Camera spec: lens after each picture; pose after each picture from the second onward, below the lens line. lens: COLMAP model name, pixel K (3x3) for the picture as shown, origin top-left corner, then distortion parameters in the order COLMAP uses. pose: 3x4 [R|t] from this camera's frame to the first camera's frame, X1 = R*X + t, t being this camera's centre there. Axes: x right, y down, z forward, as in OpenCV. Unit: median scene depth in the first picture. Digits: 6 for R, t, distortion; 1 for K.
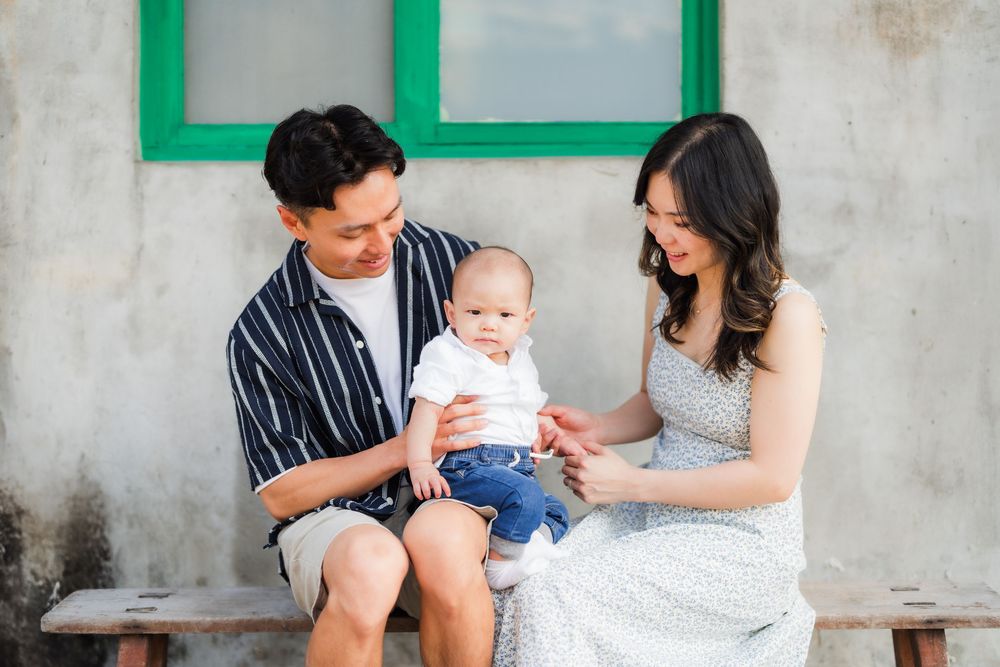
lens RADIAL K [[1471.2, 0, 500.0], [0, 1471.2, 333.5], [0, 0, 1]] dist [-0.202991, 1.087596]
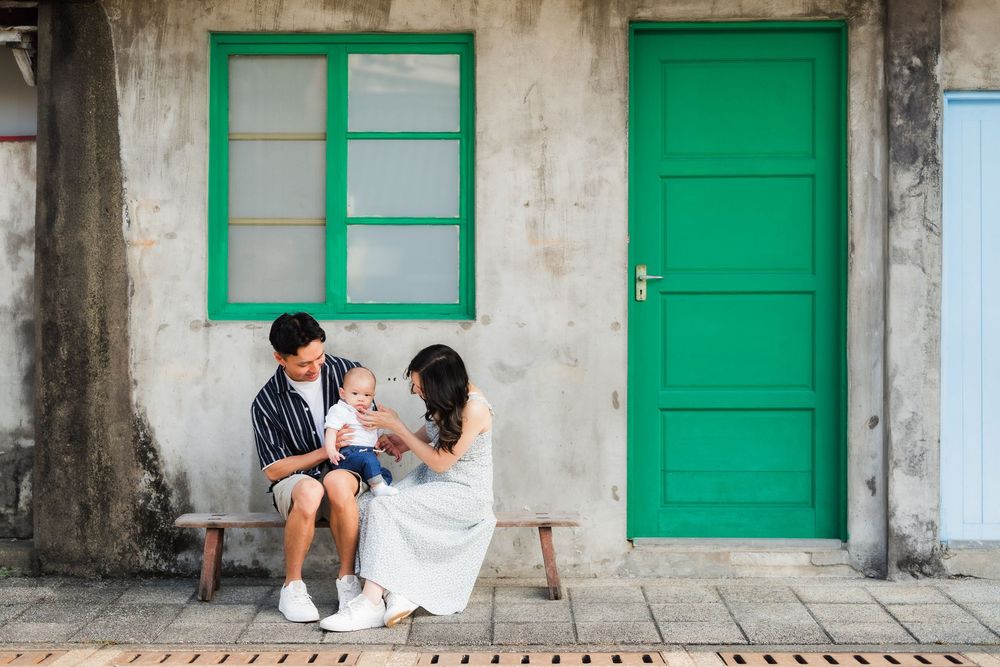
lens RADIAL K [[1471.2, 0, 500.0], [0, 1471.2, 333.5], [0, 0, 1]] dist [-0.202991, 1.087596]
pose [[0.999709, 0.004614, 0.023665, 0.156895], [-0.003771, 0.999361, -0.035544, -0.027969], [-0.023814, 0.035445, 0.999088, -1.364907]]
